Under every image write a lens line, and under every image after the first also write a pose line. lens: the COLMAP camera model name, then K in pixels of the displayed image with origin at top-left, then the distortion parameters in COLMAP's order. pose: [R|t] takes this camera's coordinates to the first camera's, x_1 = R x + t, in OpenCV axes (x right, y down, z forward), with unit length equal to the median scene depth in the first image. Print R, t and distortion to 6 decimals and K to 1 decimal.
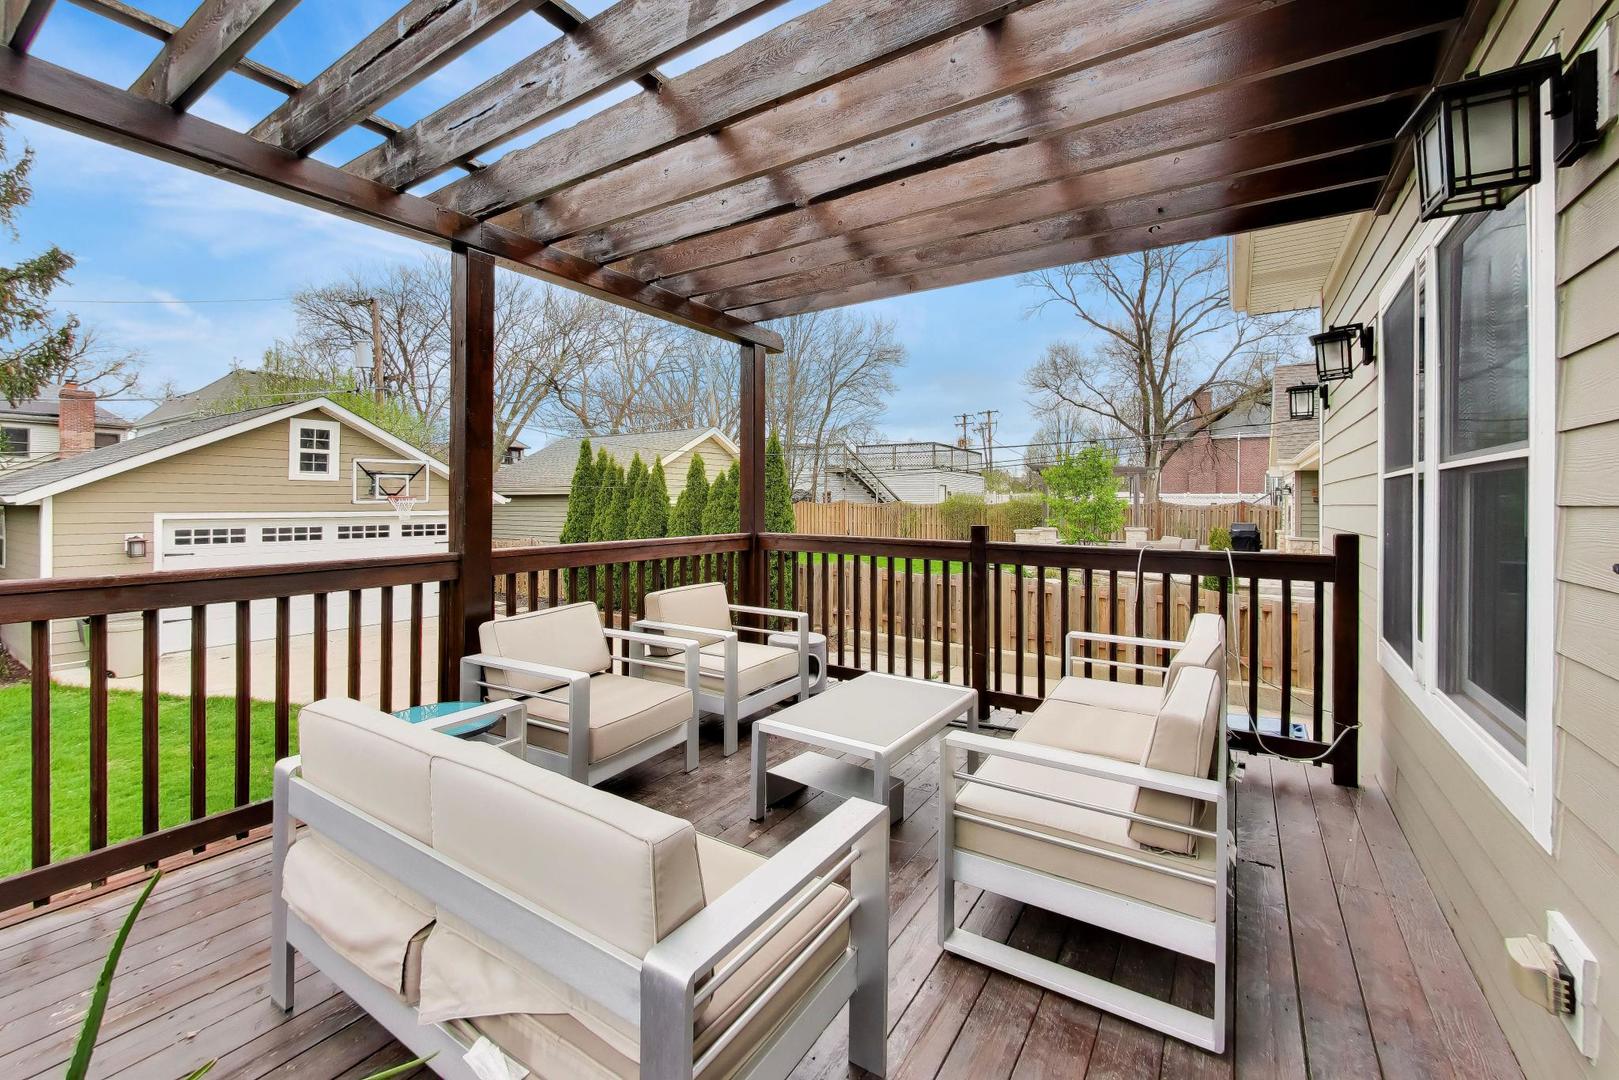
lens RADIAL K [[673.1, 0, 817.1], [0, 673.1, 498.4], [0, 0, 1]] dist [0.003581, 0.000476]
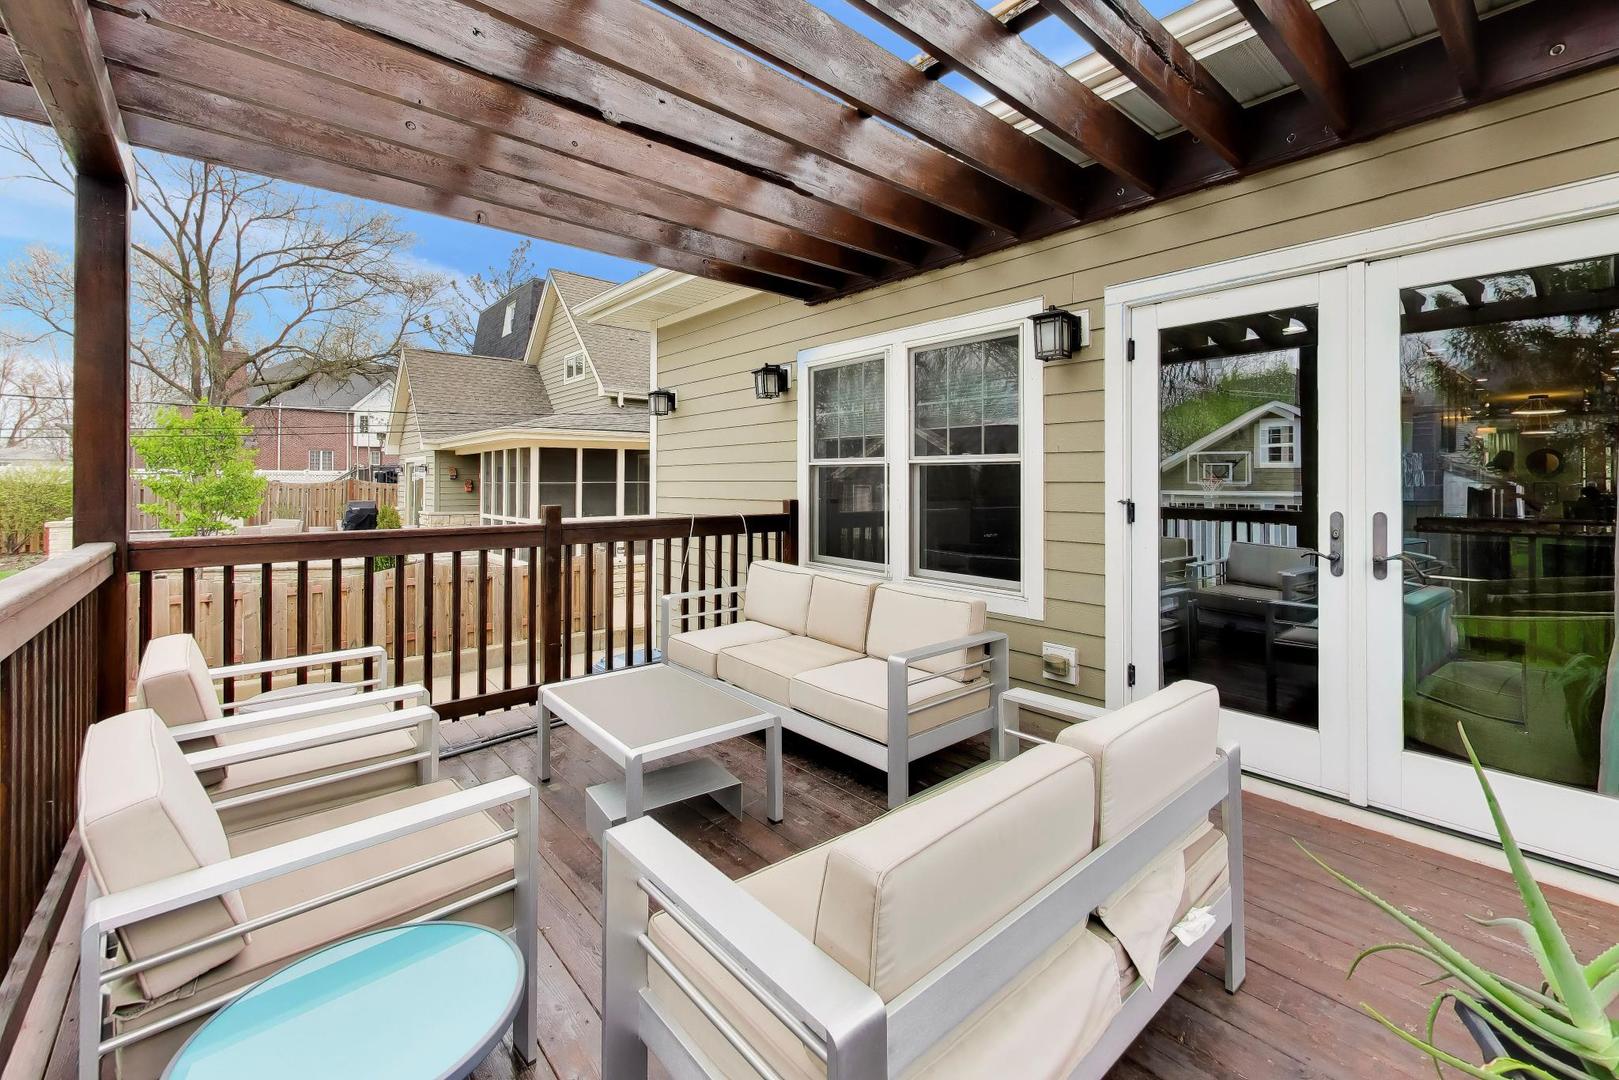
lens RADIAL K [[695.2, 0, 811.5], [0, 695.2, 472.0], [0, 0, 1]] dist [0.001383, 0.000152]
pose [[0.306795, 0.006110, 0.951756, -1.939714], [-0.001849, 0.999981, -0.005823, -0.008602], [-0.951774, 0.000026, 0.306800, 1.224181]]
